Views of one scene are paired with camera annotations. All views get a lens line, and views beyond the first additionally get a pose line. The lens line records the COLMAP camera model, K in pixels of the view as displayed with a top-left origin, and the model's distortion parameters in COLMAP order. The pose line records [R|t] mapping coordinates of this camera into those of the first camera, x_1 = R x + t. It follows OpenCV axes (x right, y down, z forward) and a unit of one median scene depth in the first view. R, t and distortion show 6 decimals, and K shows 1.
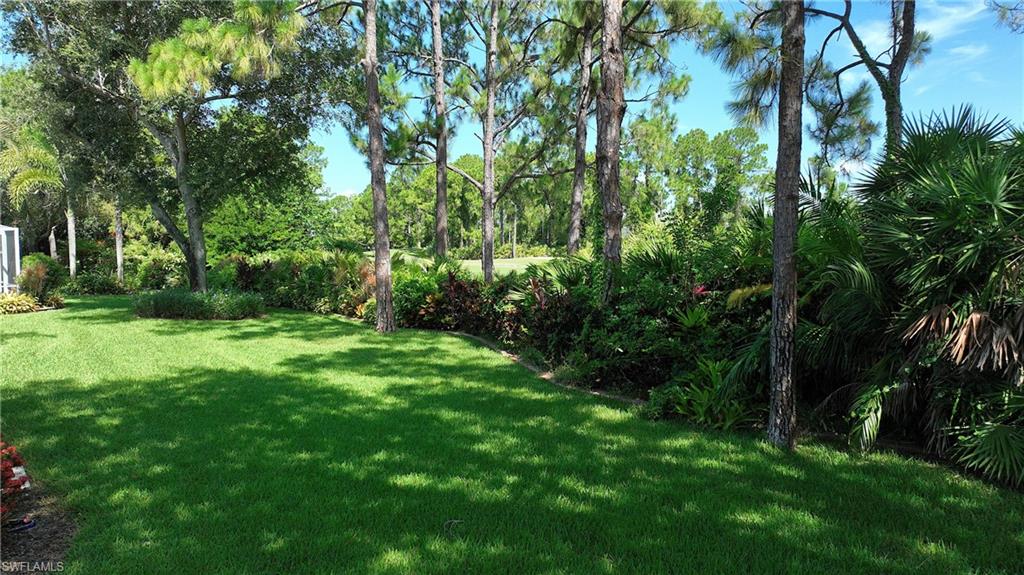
lens RADIAL K [[757.4, 0, 512.0], [0, 757.4, 287.5], [0, 0, 1]] dist [0.044714, -0.000128]
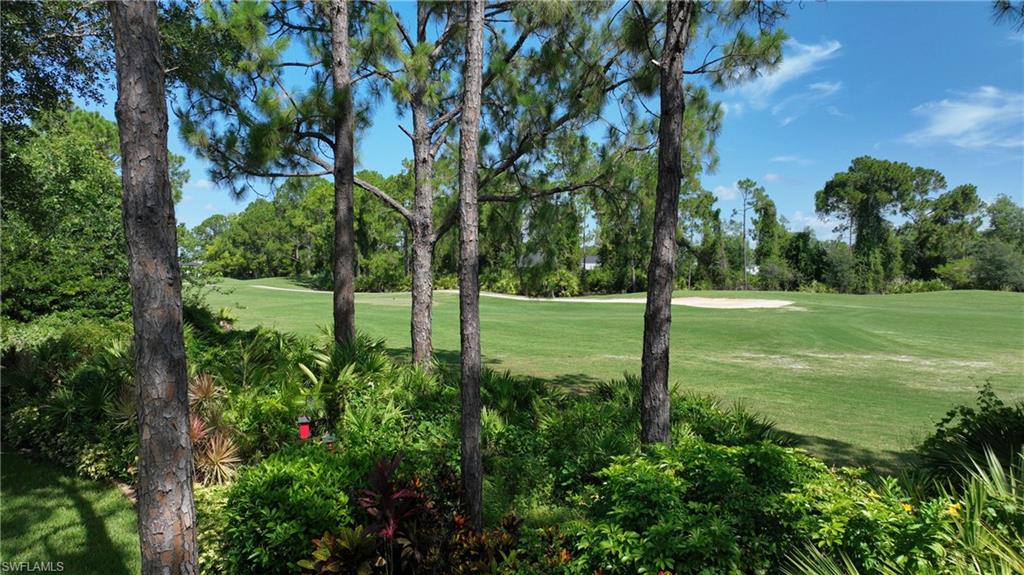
lens RADIAL K [[757.4, 0, 512.0], [0, 757.4, 287.5], [0, 0, 1]] dist [0.044714, -0.000128]
pose [[0.990409, -0.004268, 0.138104, -0.036606], [0.007764, 0.999663, -0.024783, -0.050073], [-0.137952, 0.025618, 0.990108, 0.328705]]
